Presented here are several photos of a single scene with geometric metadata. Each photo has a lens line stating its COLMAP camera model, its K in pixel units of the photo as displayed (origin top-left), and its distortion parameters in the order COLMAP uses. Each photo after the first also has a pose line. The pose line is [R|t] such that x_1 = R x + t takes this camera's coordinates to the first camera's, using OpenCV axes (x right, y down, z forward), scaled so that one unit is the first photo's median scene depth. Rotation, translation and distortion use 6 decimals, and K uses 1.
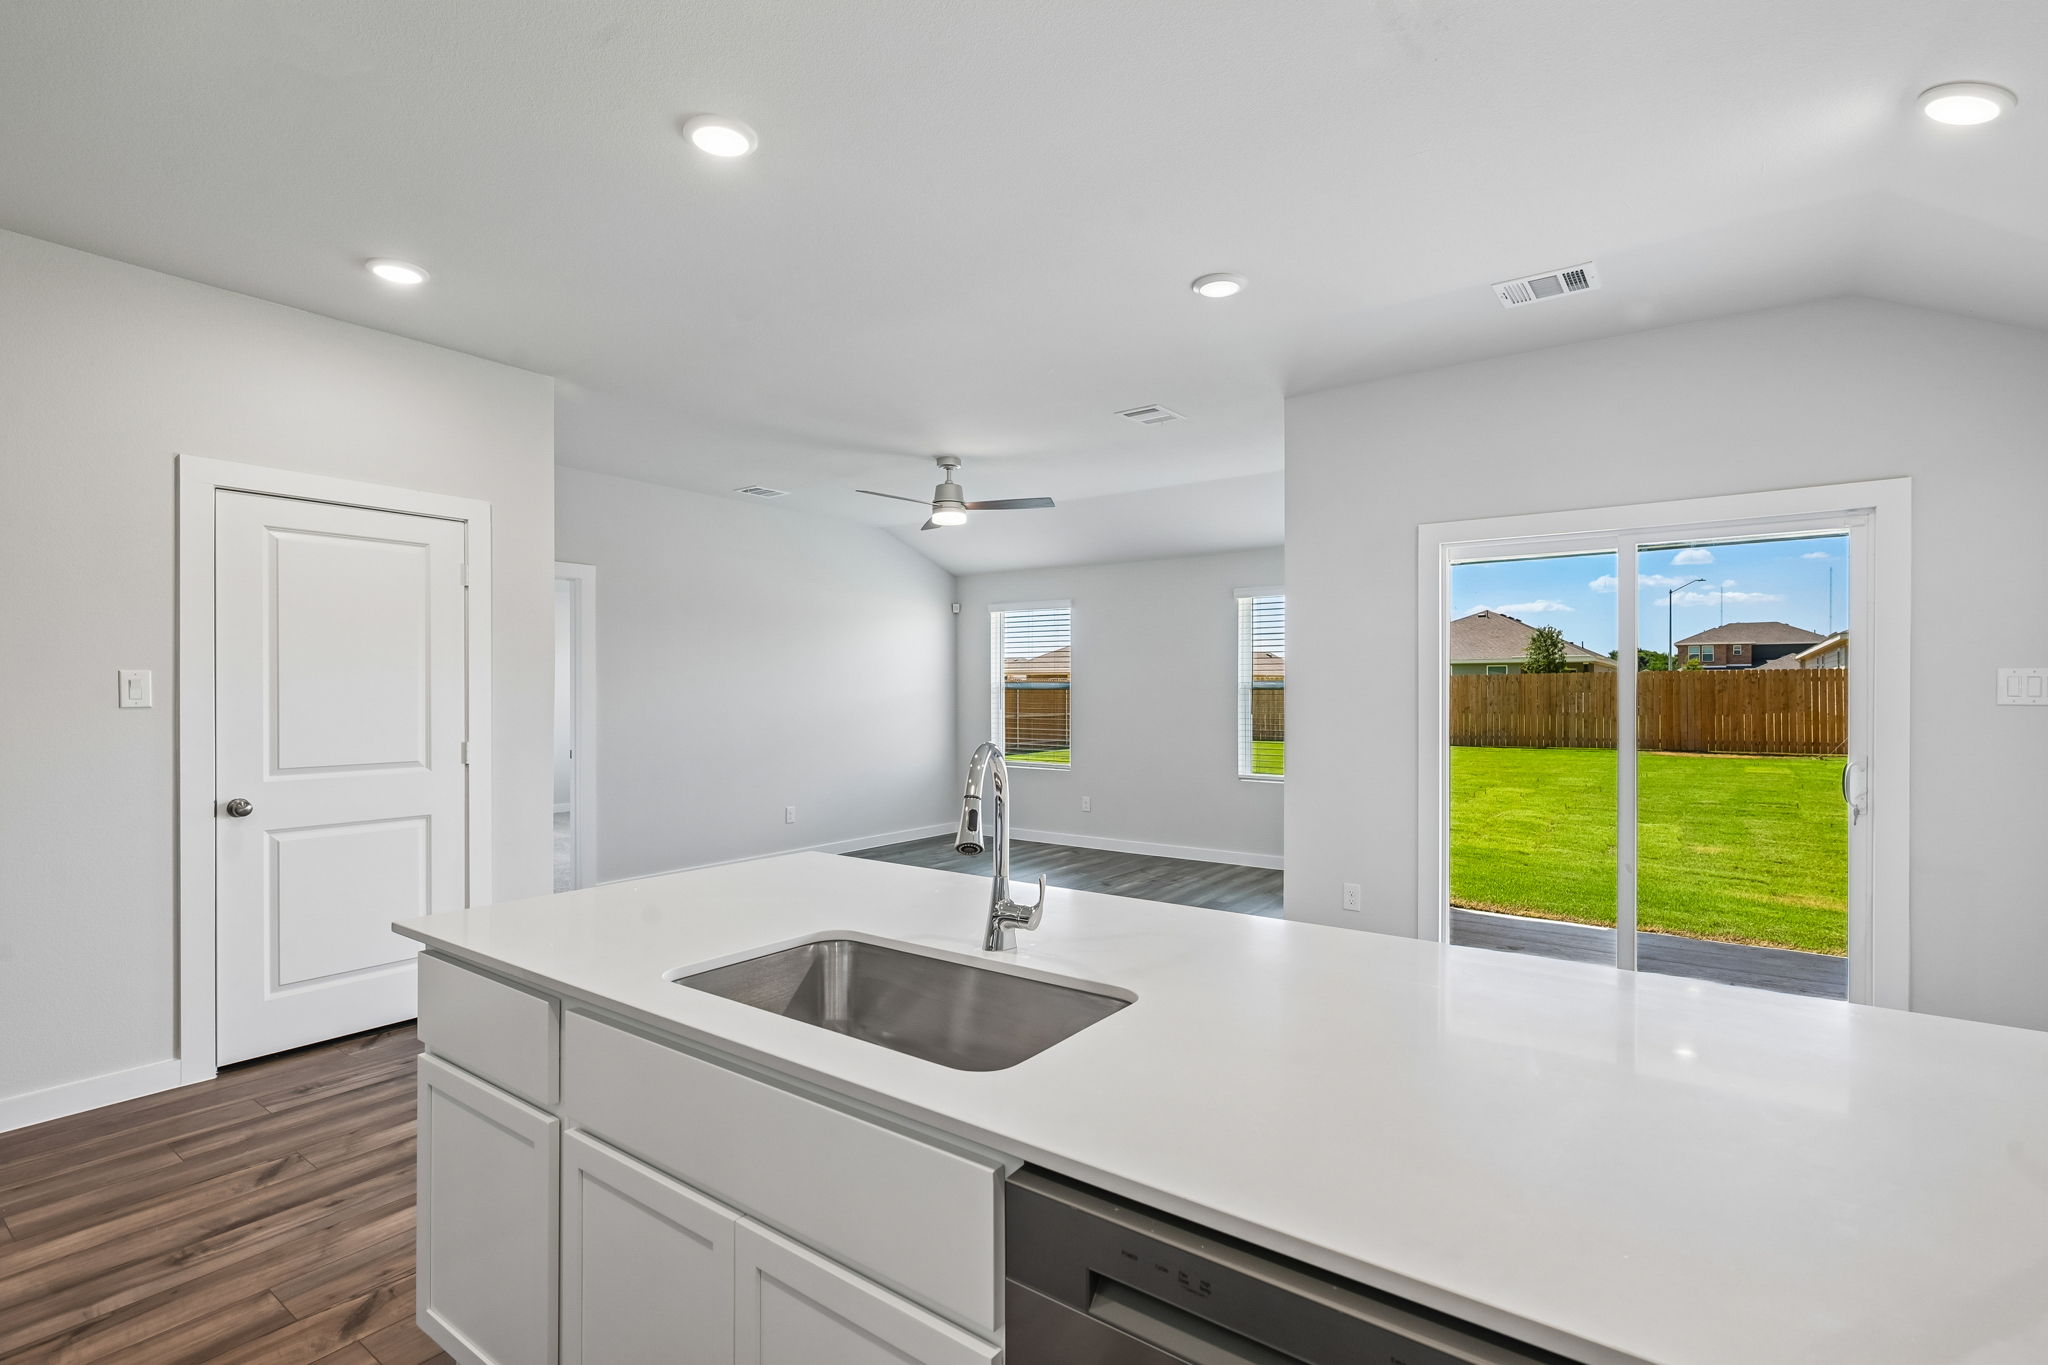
lens RADIAL K [[946.2, 0, 1029.0], [0, 946.2, 689.2], [0, 0, 1]] dist [0.002442, -0.001787]
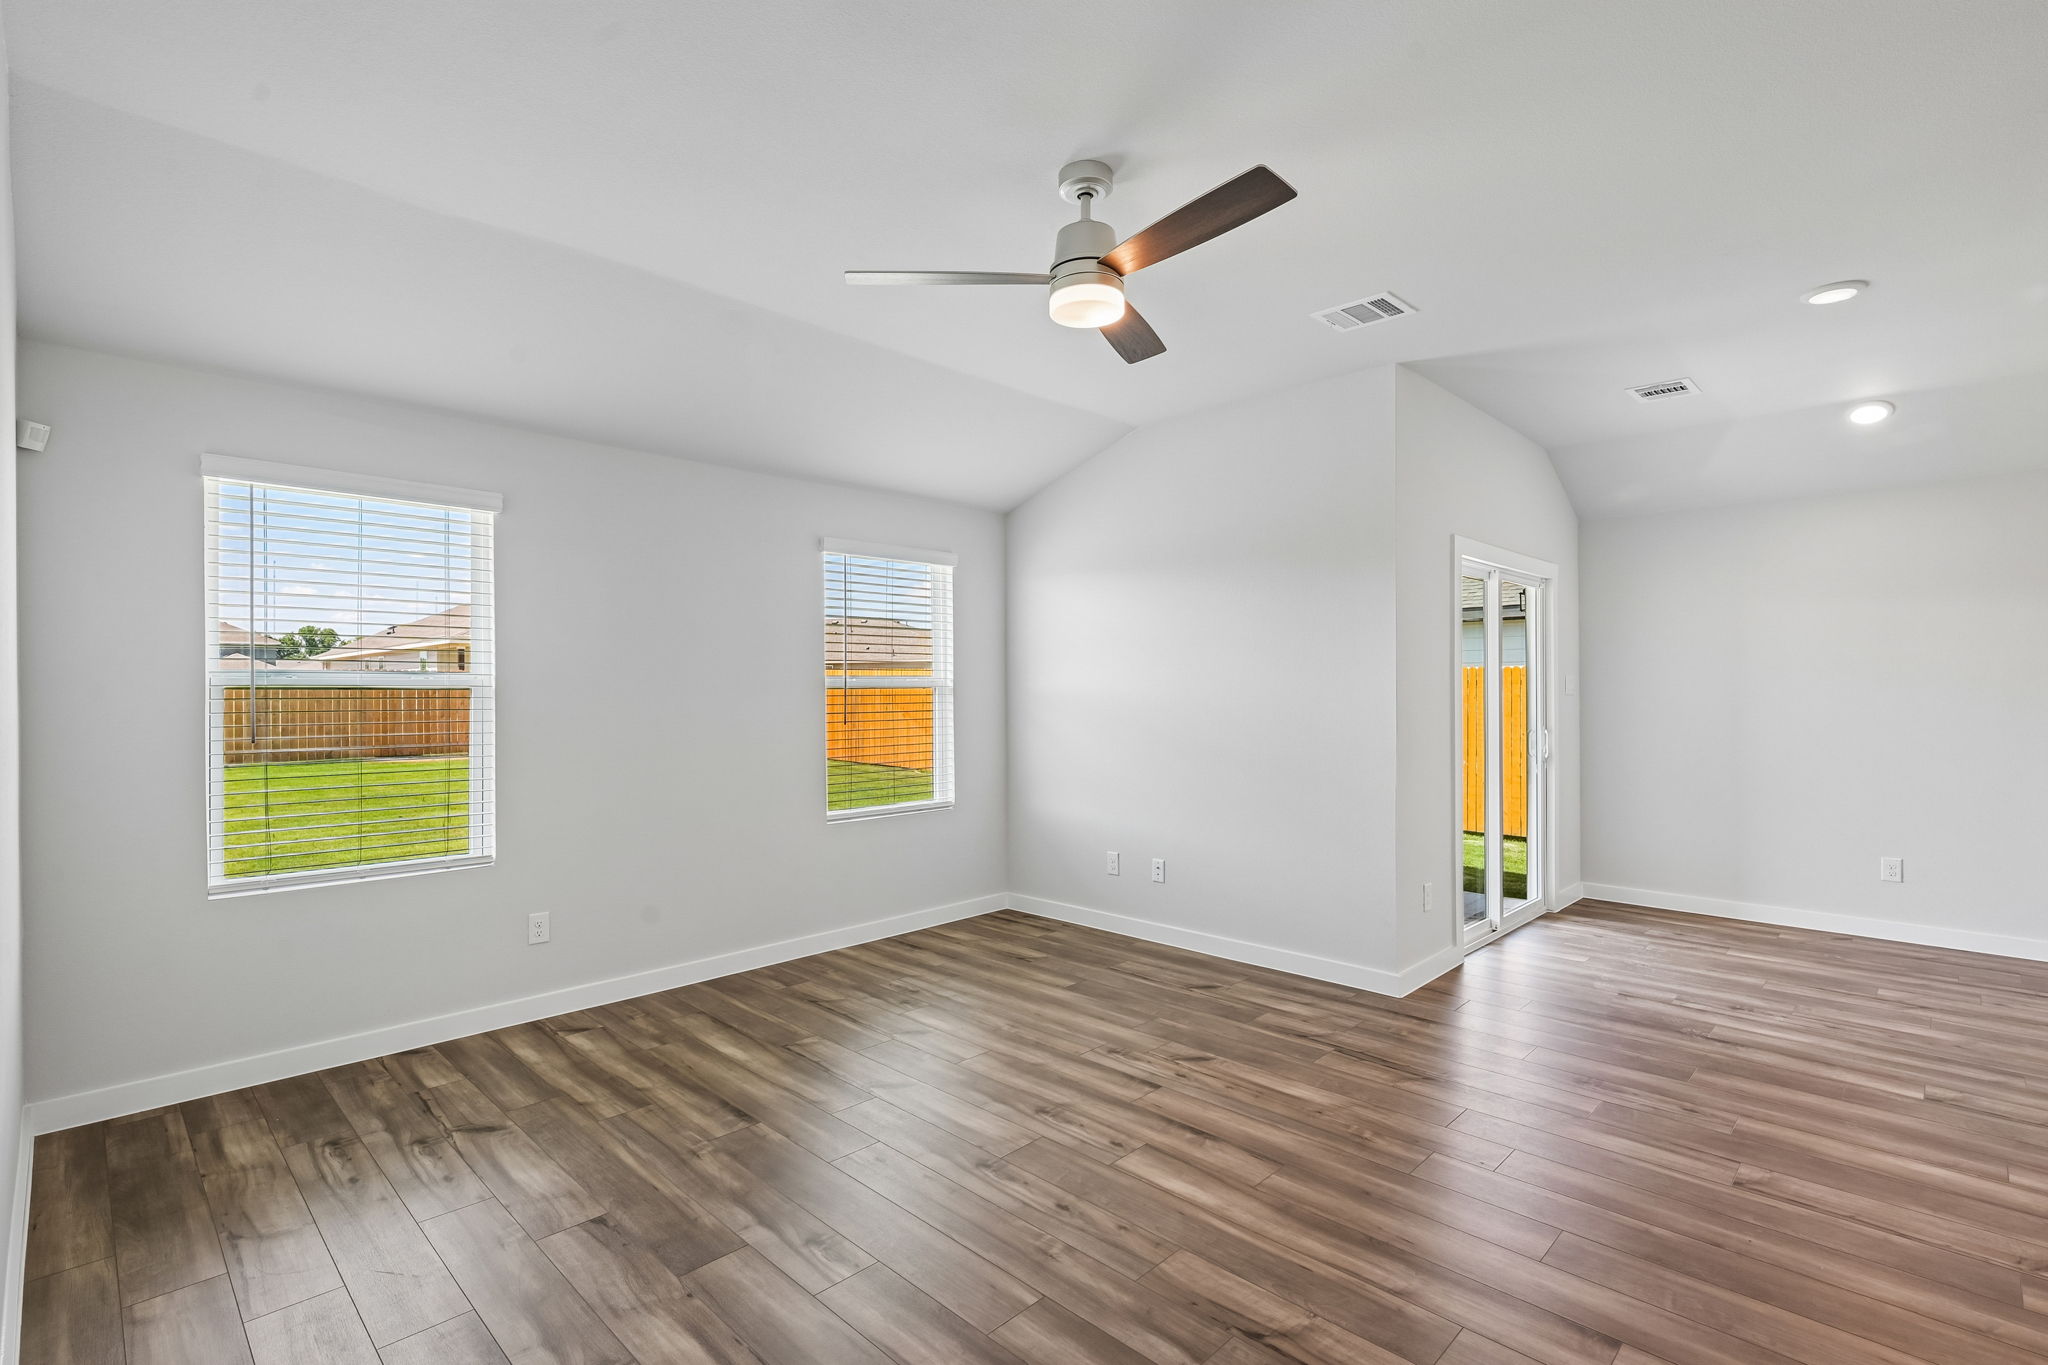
lens RADIAL K [[946.2, 0, 1009.3], [0, 946.2, 686.8], [0, 0, 1]] dist [0.002442, -0.001787]
pose [[0.159664, 0.000093, 0.987171, -0.506381], [0.002957, 0.999995, -0.000572, -0.000980], [-0.987167, 0.003010, 0.159663, 0.912717]]
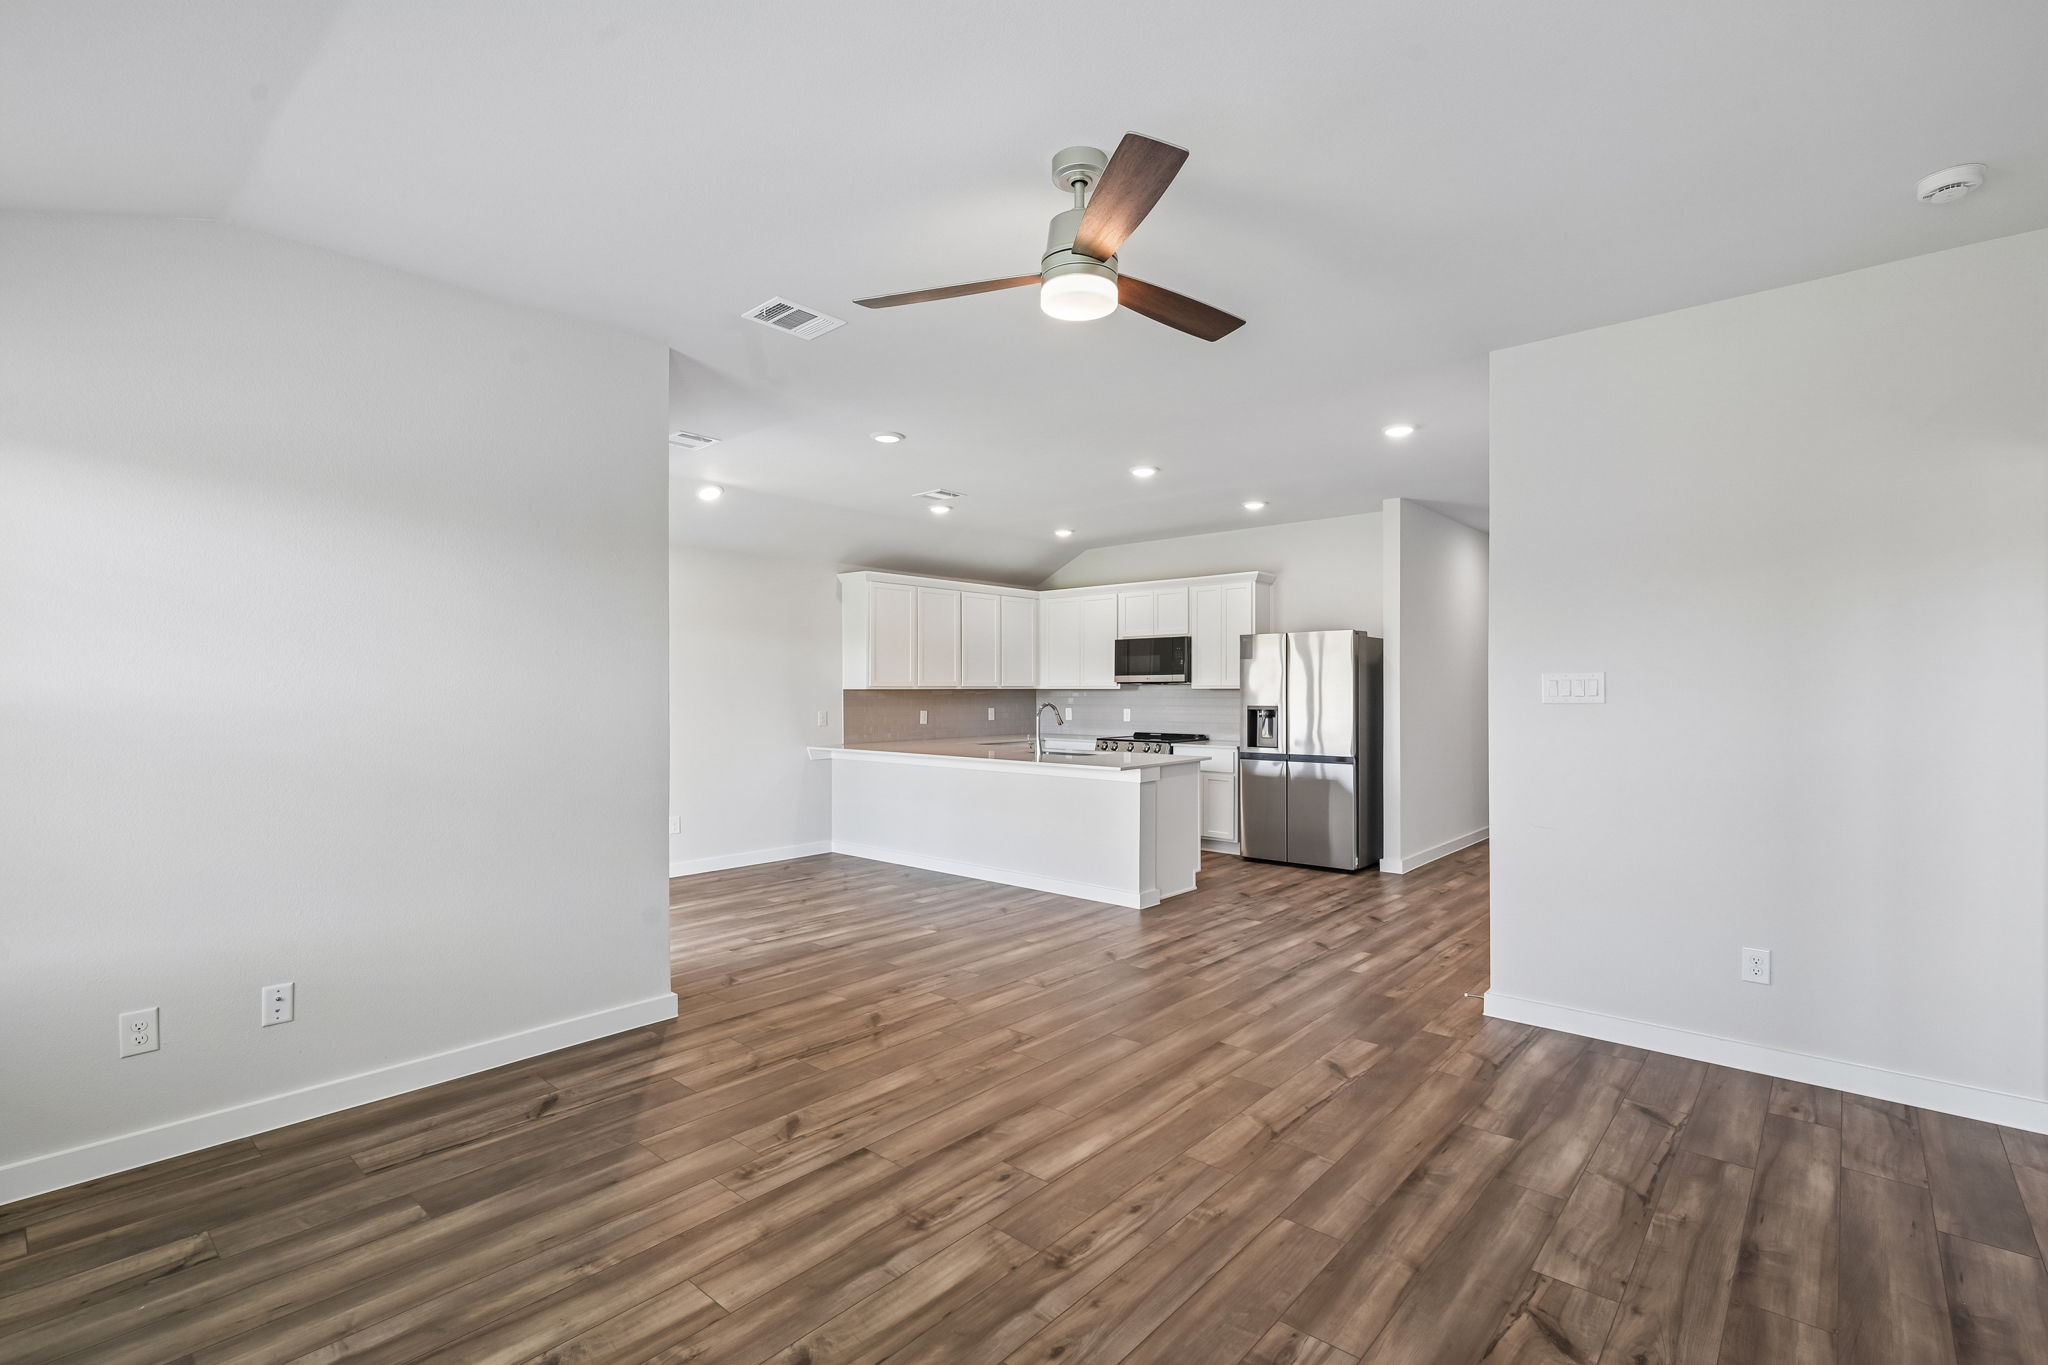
lens RADIAL K [[946.2, 0, 1033.8], [0, 946.2, 688.4], [0, 0, 1]] dist [0.002442, -0.001787]
pose [[-0.996201, 0.000061, 0.087082, -0.096866], [-0.000088, 0.999999, -0.001708, -0.000033], [-0.087082, -0.001710, -0.996200, 1.359799]]
